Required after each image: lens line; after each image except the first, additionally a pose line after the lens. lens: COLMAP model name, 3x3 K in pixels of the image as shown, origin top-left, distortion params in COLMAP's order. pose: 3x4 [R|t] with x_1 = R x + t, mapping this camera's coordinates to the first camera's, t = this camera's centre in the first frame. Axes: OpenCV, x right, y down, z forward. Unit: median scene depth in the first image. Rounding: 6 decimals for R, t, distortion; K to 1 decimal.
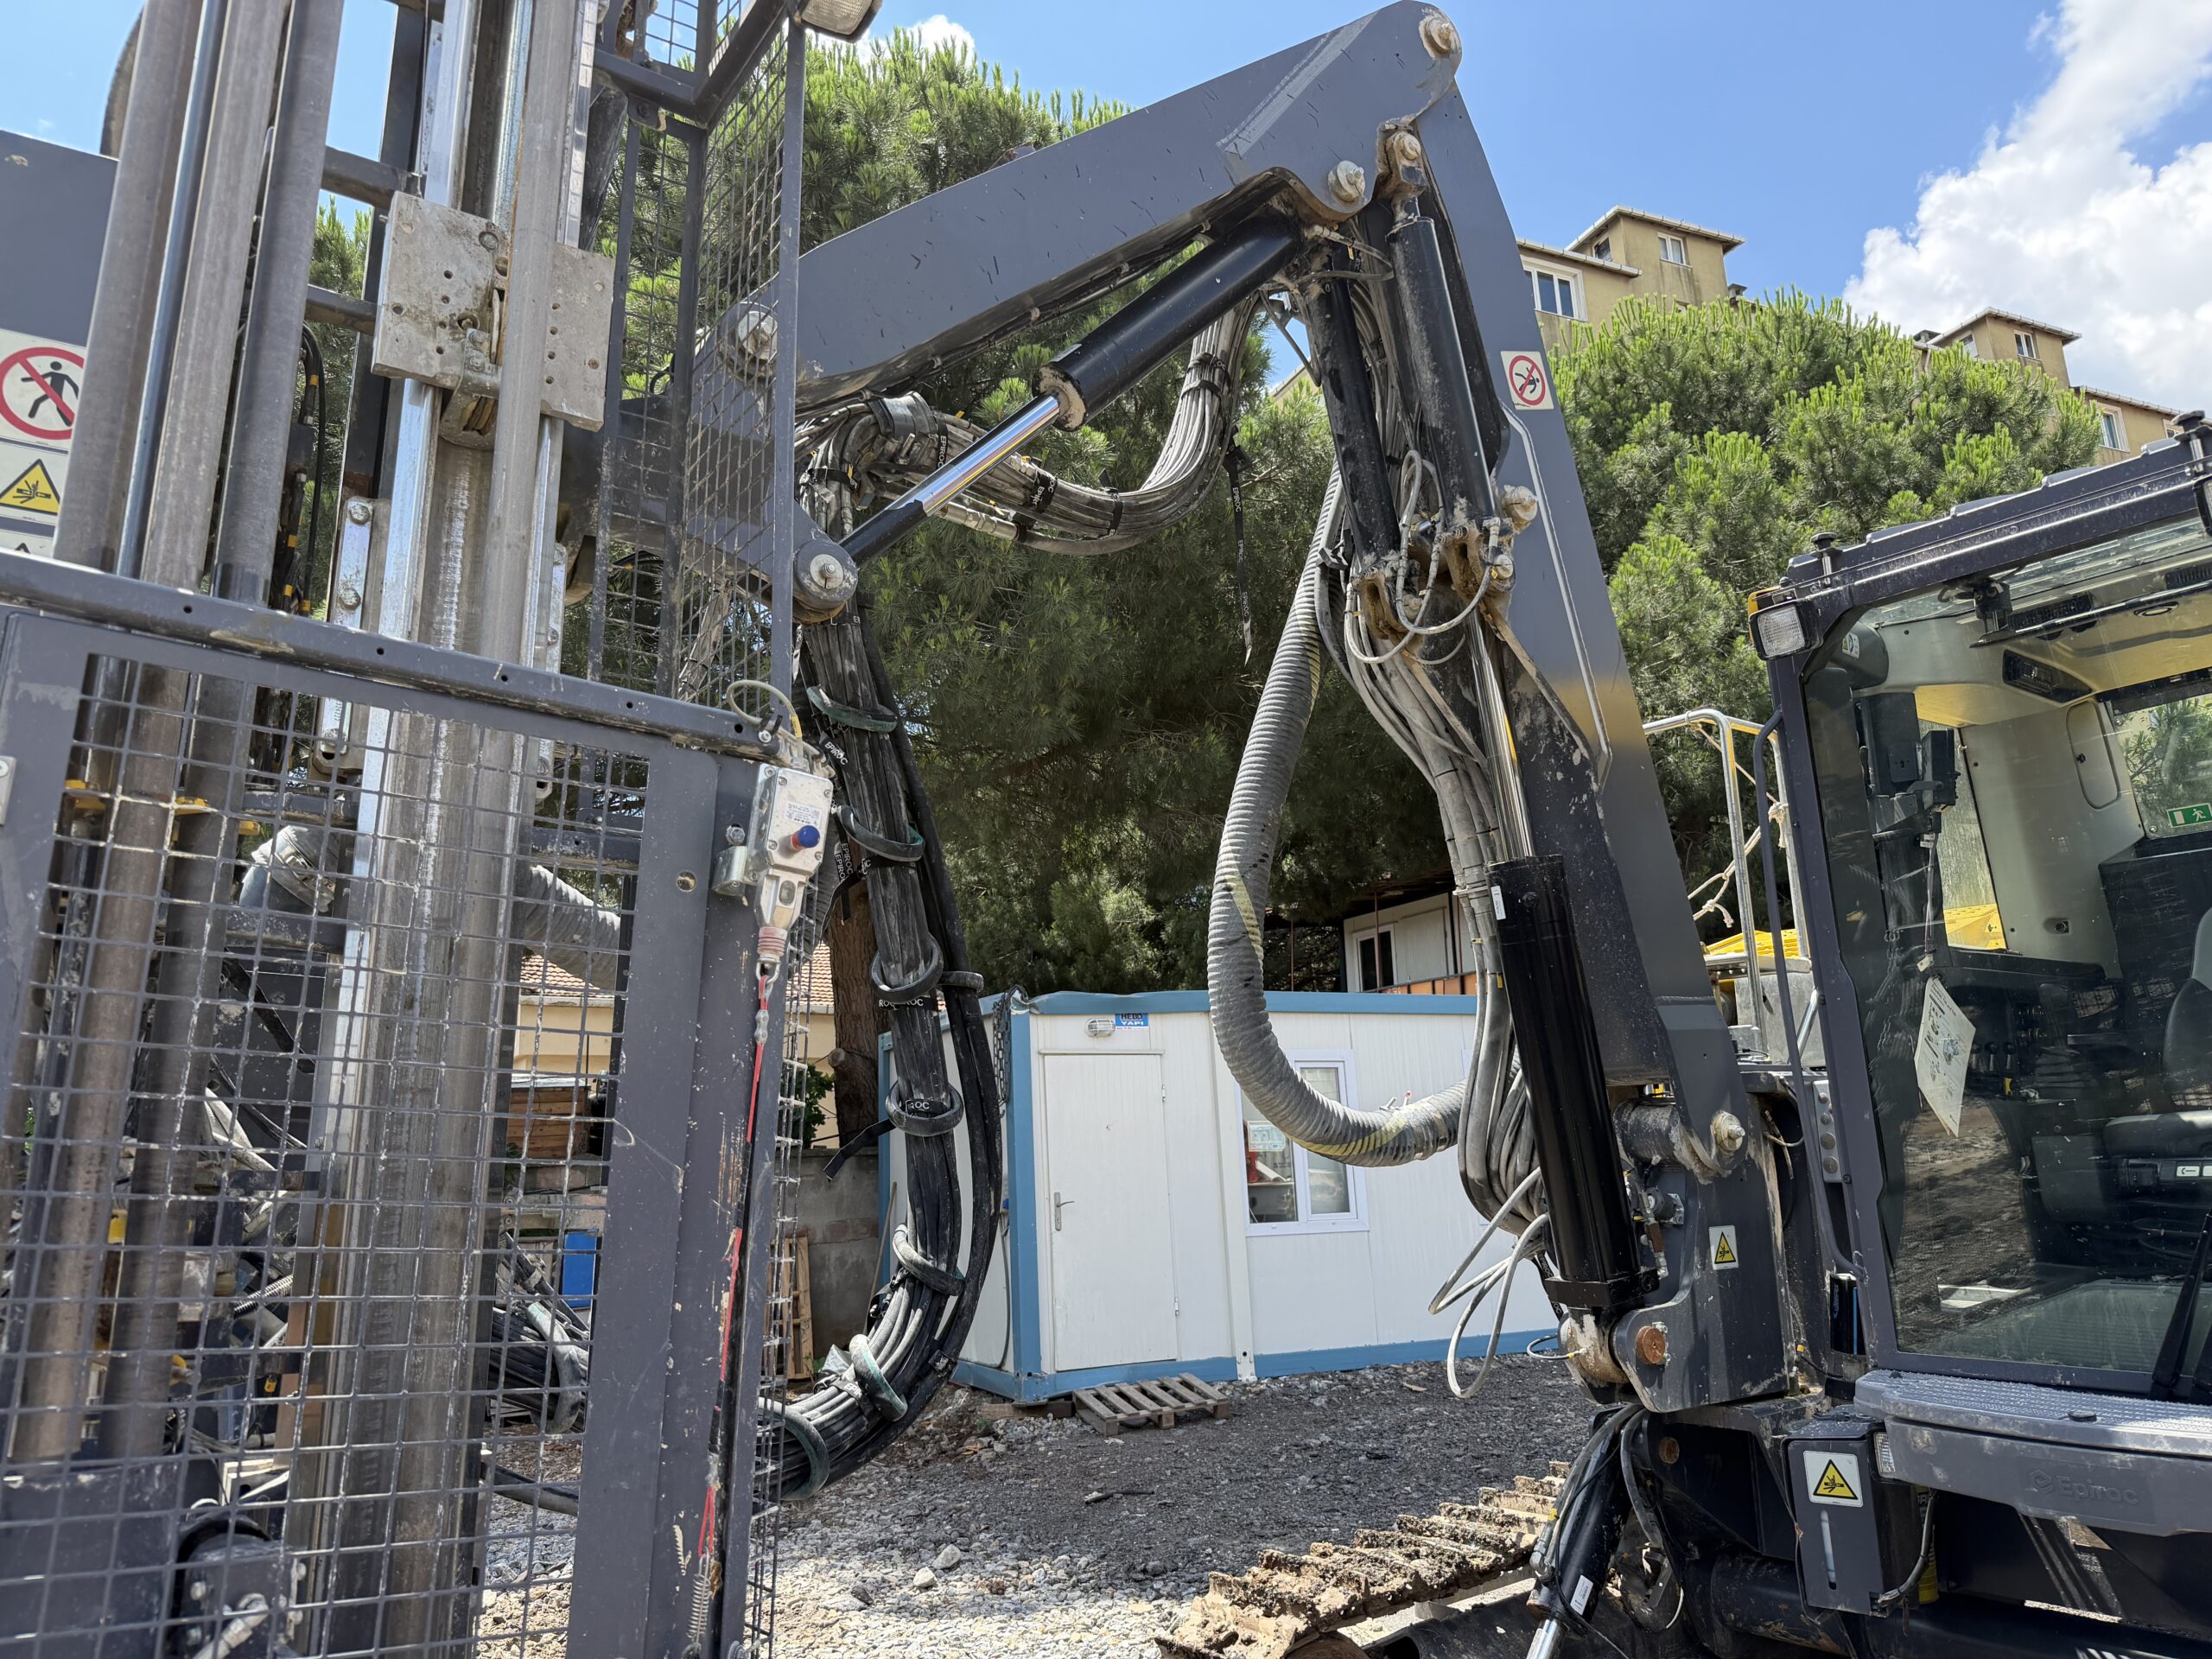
lens RADIAL K [[1543.0, 0, 1101.2], [0, 1543.0, 841.4], [0, 0, 1]] dist [0.064440, -0.105245]
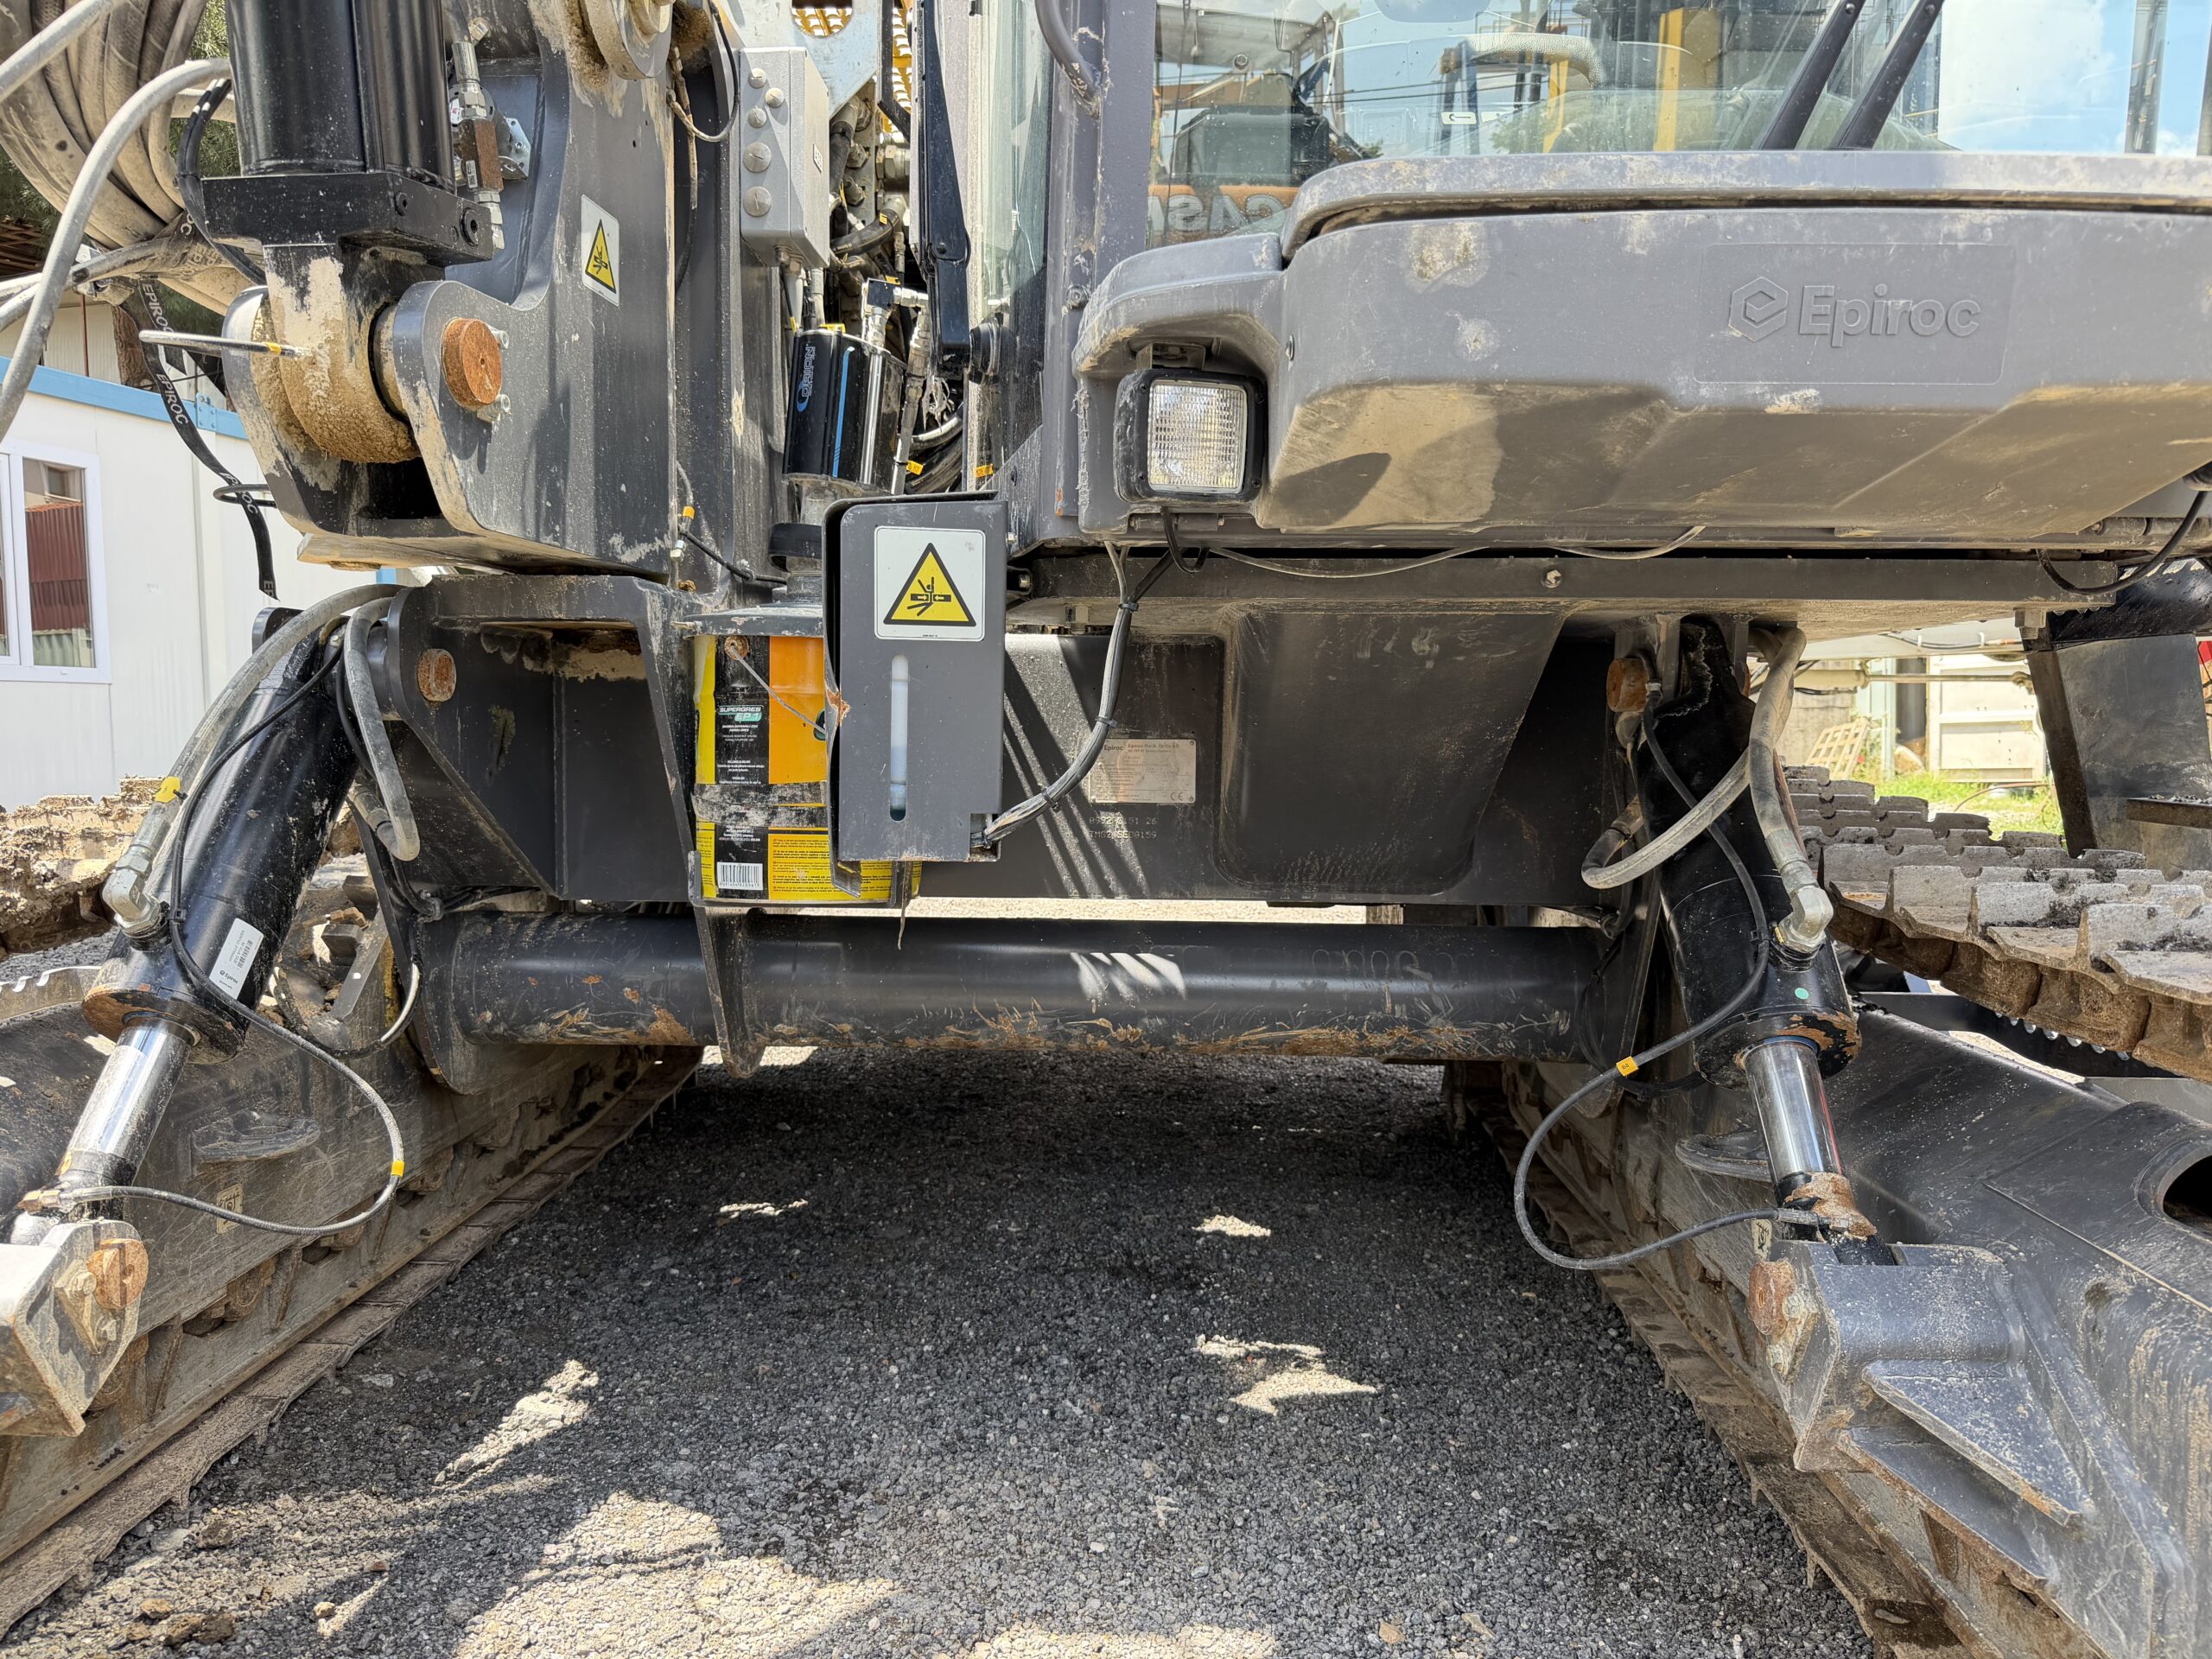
lens RADIAL K [[1543.0, 0, 1101.2], [0, 1543.0, 841.4], [0, 0, 1]] dist [0.064440, -0.105245]
pose [[0.630724, -0.020637, 0.775733, 0.124121], [-0.178114, 0.969108, 0.170600, 0.326170], [-0.755290, -0.245770, 0.607564, 0.552221]]
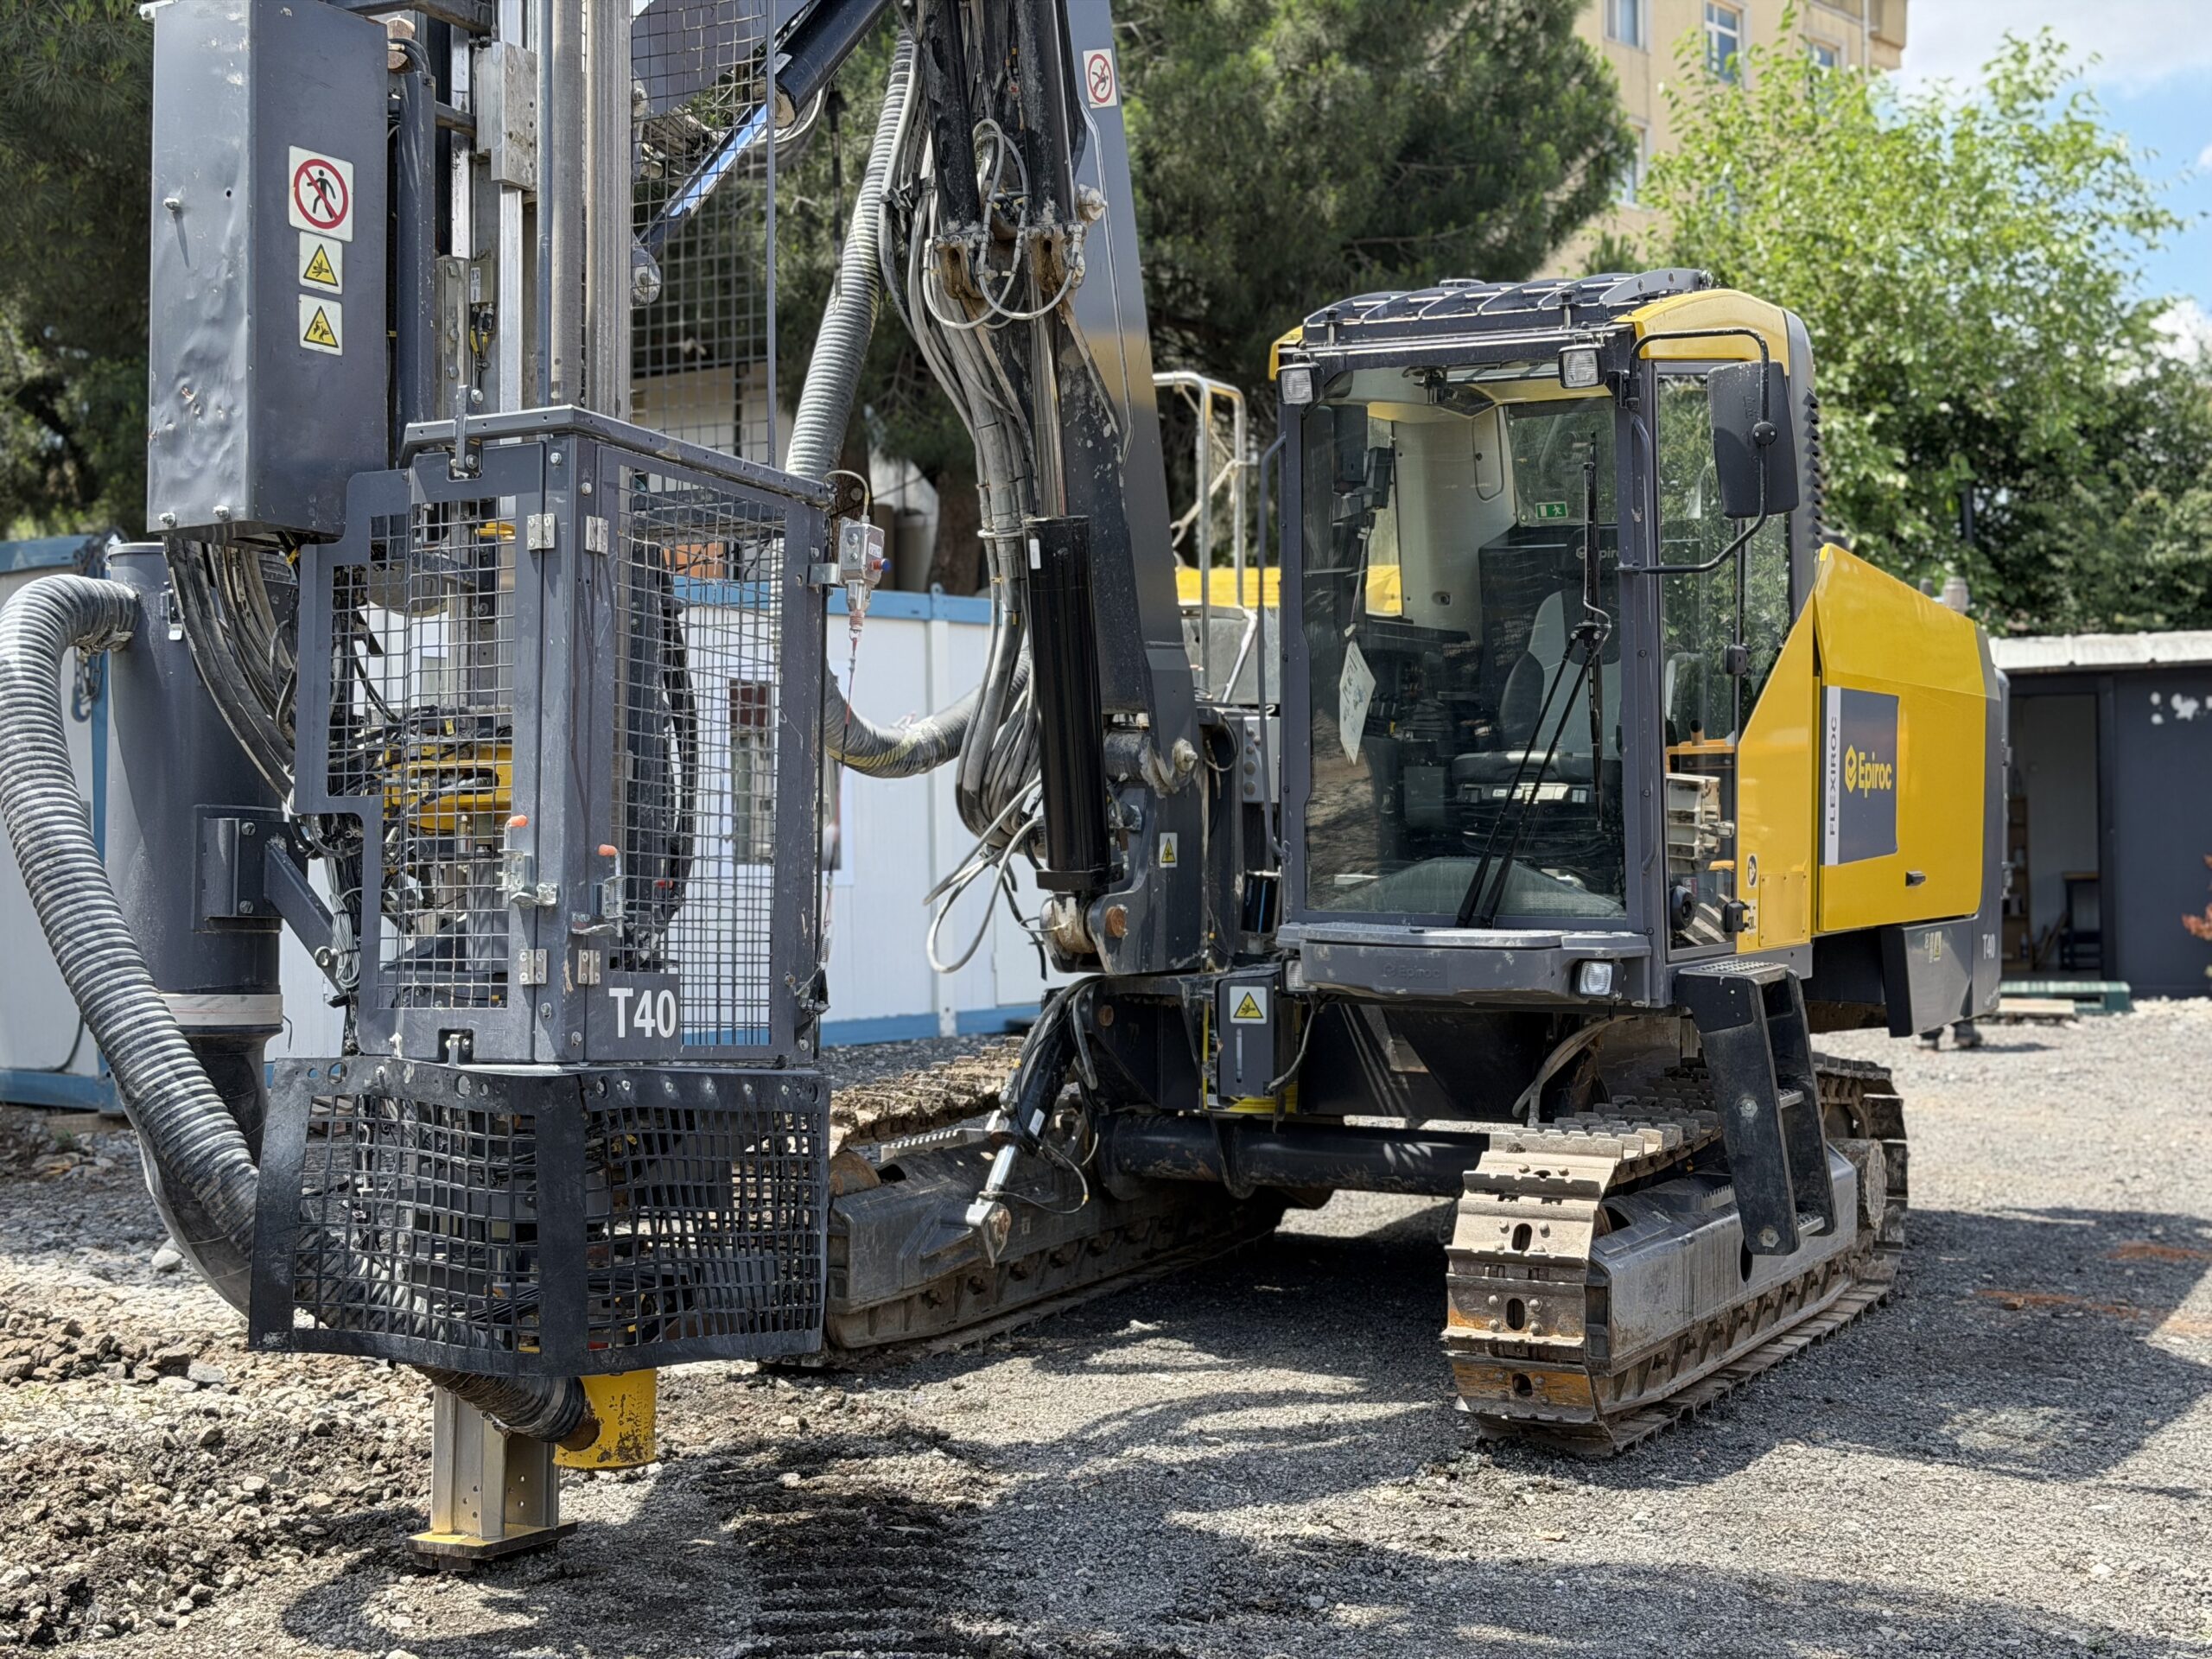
lens RADIAL K [[3042.9, 0, 1106.0], [0, 3042.9, 829.5], [0, 0, 1]] dist [0.162523, -0.008838]
pose [[0.899161, 0.028700, 0.436675, -0.666925], [-0.114396, 0.978565, 0.171240, -0.150625], [-0.422400, -0.203927, 0.883171, -1.045652]]
